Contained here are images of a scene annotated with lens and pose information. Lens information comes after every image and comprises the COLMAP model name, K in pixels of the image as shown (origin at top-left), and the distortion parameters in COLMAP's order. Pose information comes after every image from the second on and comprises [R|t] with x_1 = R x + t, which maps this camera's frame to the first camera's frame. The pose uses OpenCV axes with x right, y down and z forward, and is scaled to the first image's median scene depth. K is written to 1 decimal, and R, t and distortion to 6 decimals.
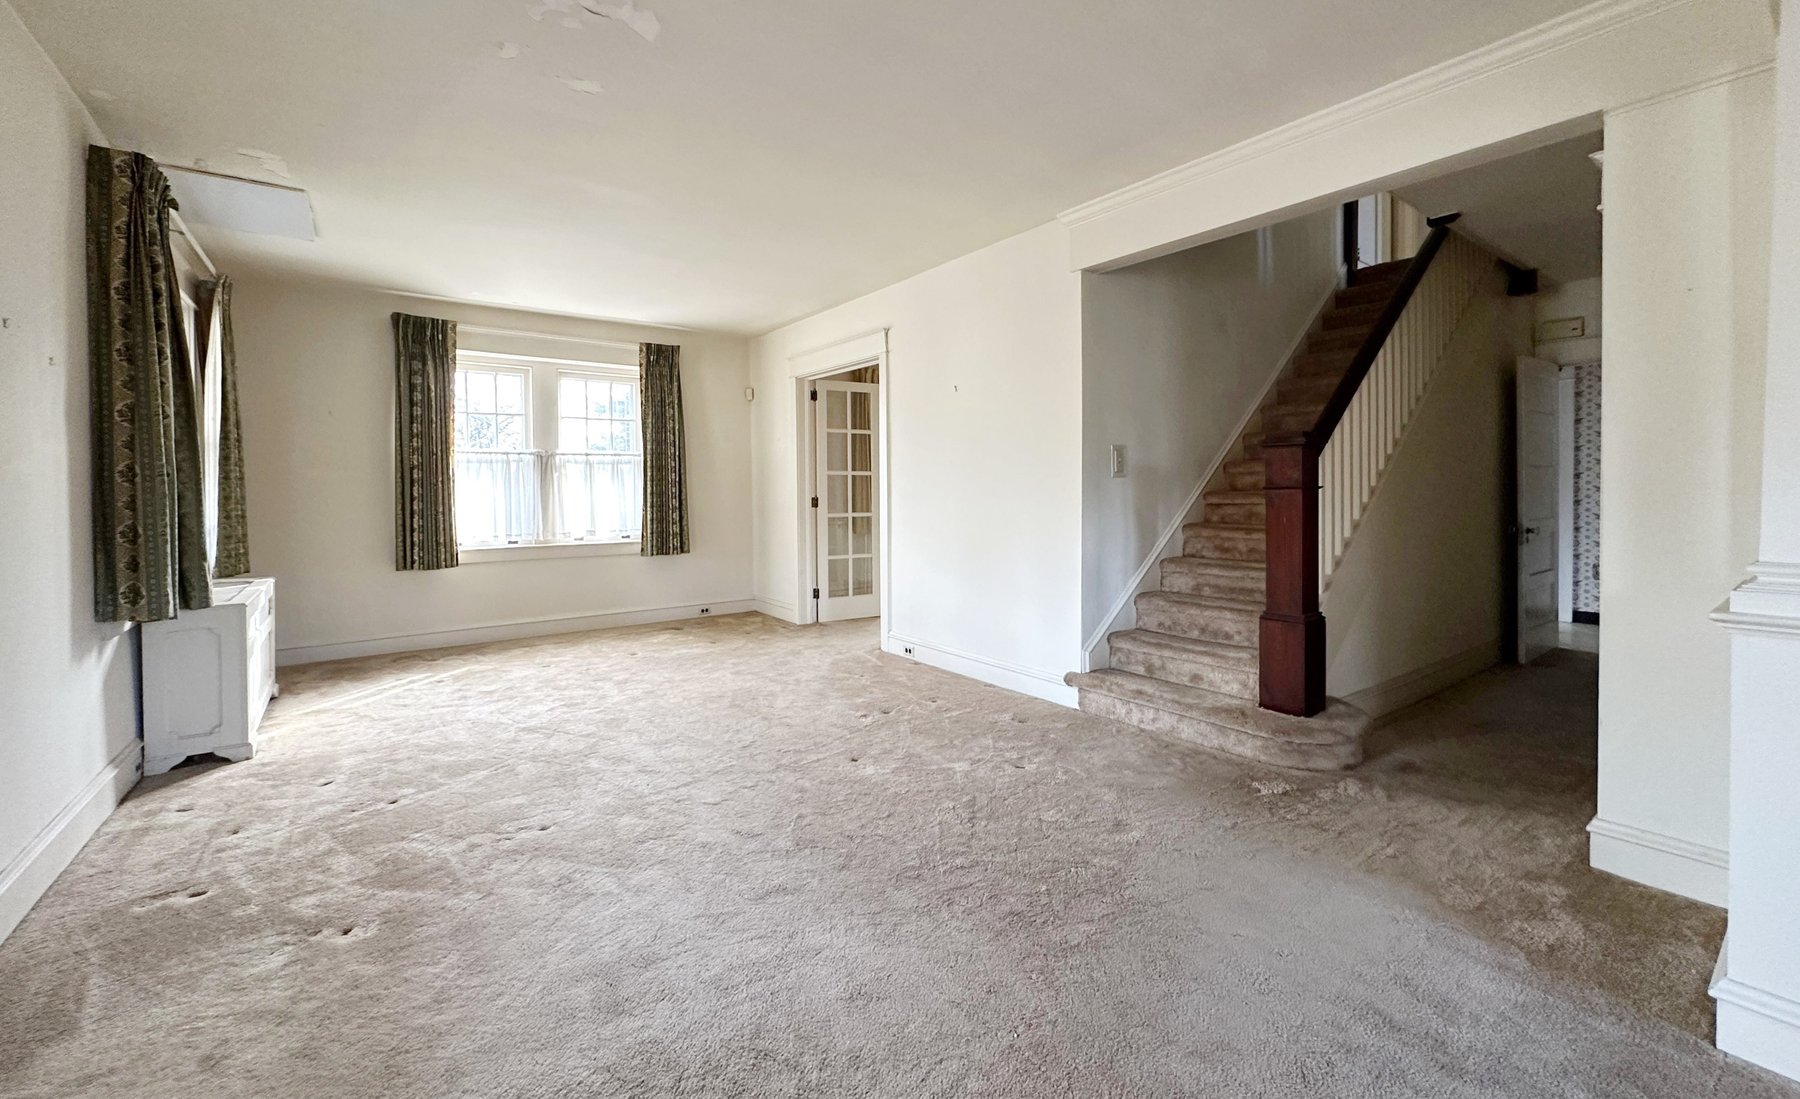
lens RADIAL K [[728.4, 0, 900.4], [0, 728.4, 500.8], [0, 0, 1]] dist [-0.003168, -0.000140]
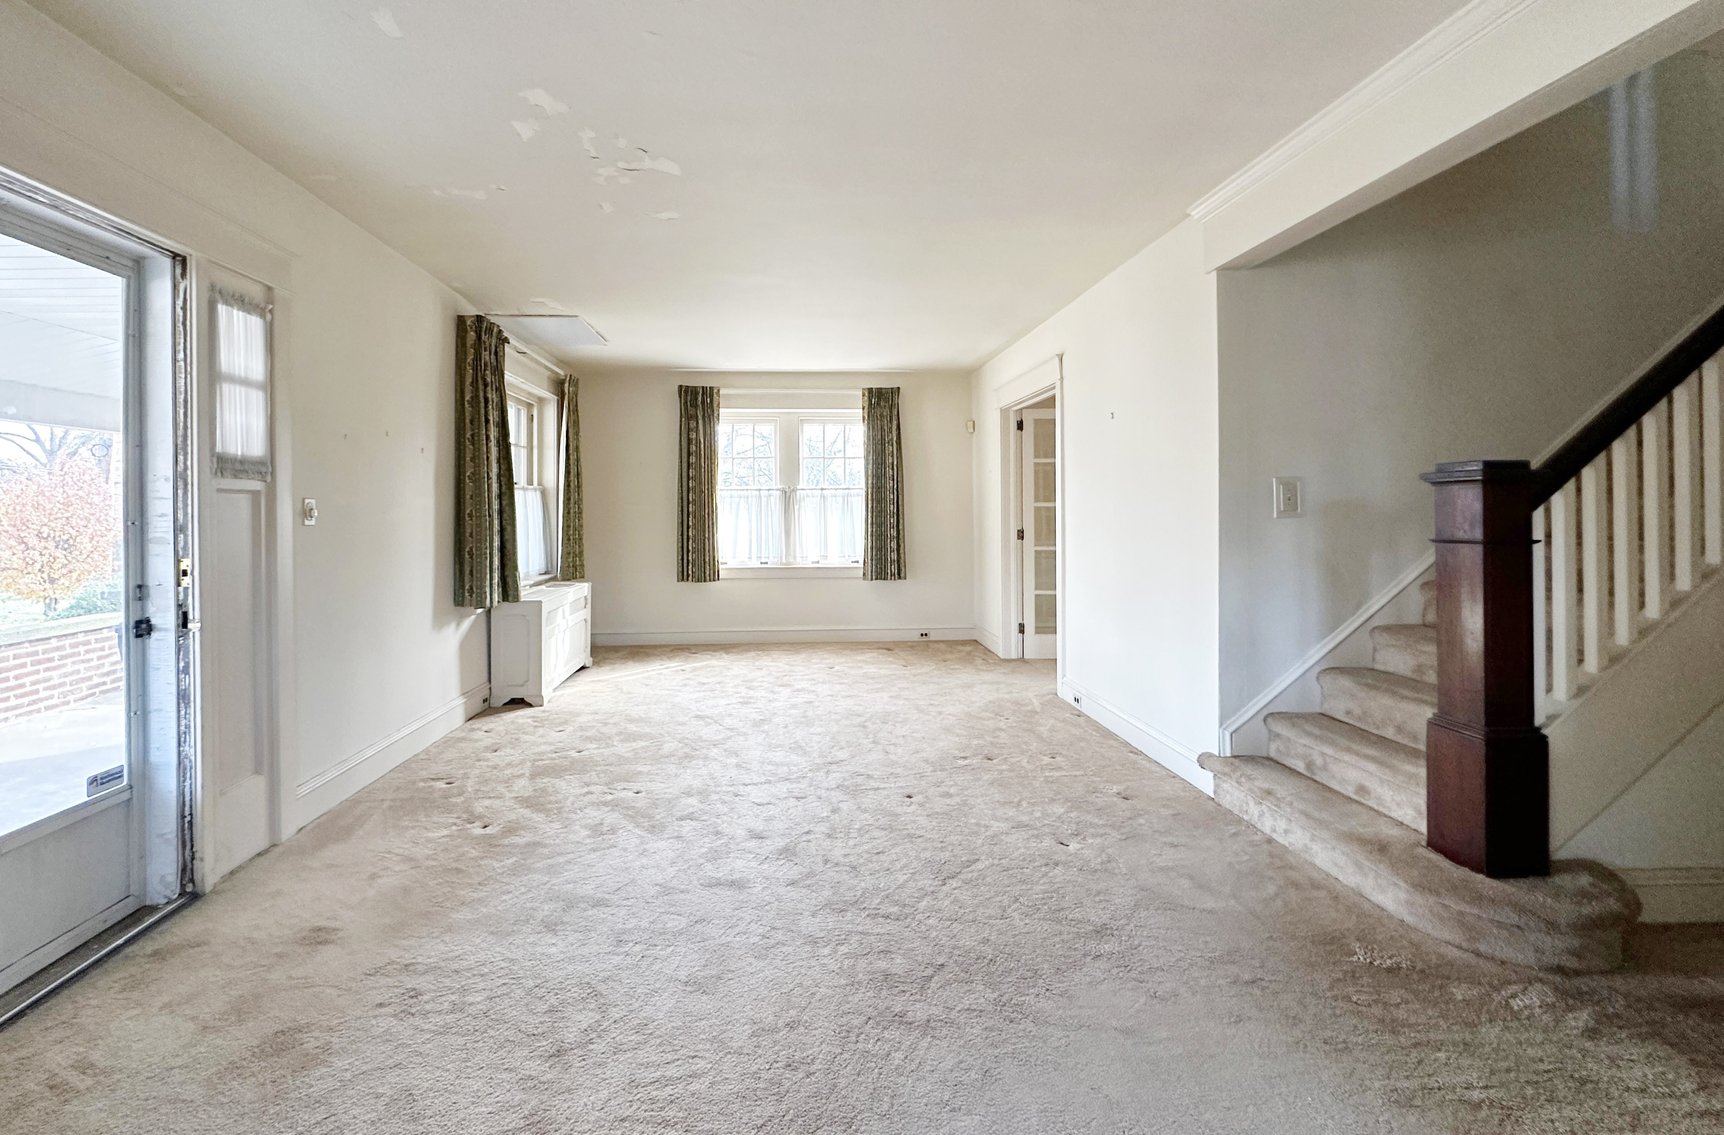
lens RADIAL K [[728.4, 0, 816.2], [0, 728.4, 511.9], [0, 0, 1]] dist [-0.000788, -0.000510]
pose [[0.833390, 0.004175, -0.552670, 0.320860], [-0.011524, 0.999885, -0.009824, -0.026055], [0.552566, 0.014556, 0.833342, 0.057124]]
